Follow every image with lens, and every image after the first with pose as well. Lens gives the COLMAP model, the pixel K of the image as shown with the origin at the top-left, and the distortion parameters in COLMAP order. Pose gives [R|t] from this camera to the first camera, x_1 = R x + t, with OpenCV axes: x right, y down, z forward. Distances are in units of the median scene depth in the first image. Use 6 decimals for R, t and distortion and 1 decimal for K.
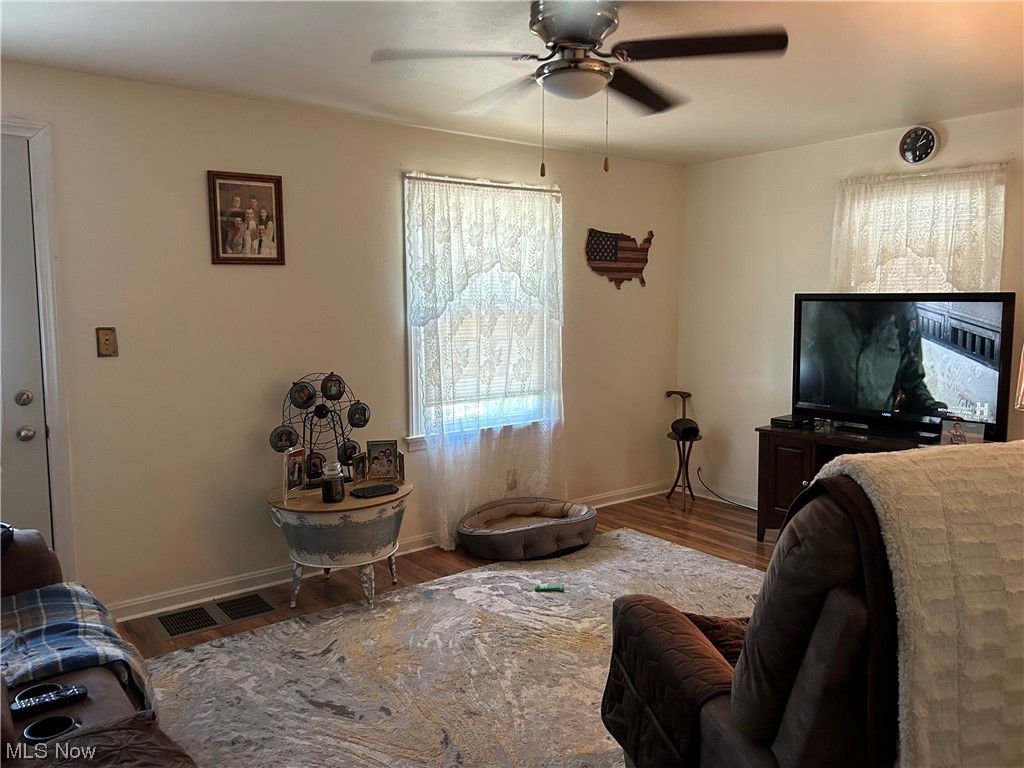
lens RADIAL K [[776.3, 0, 512.0], [0, 776.3, 384.0], [0, 0, 1]] dist [0.083628, -0.109669]
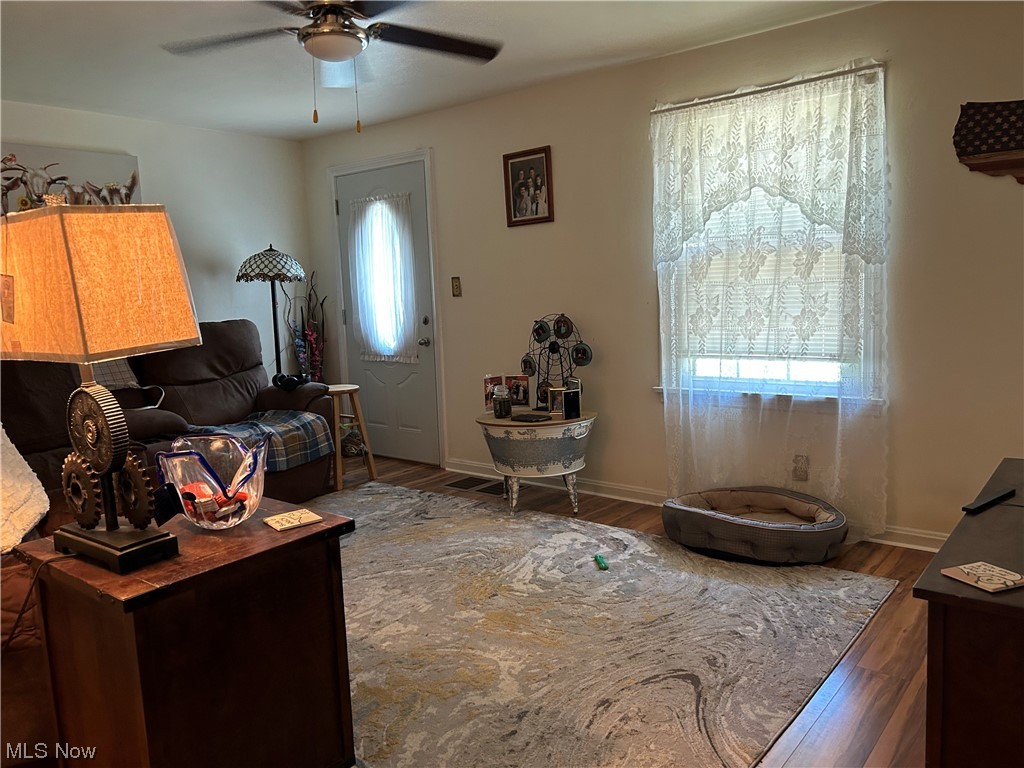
lens RADIAL K [[776.3, 0, 512.0], [0, 776.3, 384.0], [0, 0, 1]] dist [0.083628, -0.109669]
pose [[0.214140, 0.116344, -0.969849, 0.858062], [-0.066052, 0.992334, 0.104458, -0.026962], [0.974567, 0.041691, 0.220183, 0.684630]]
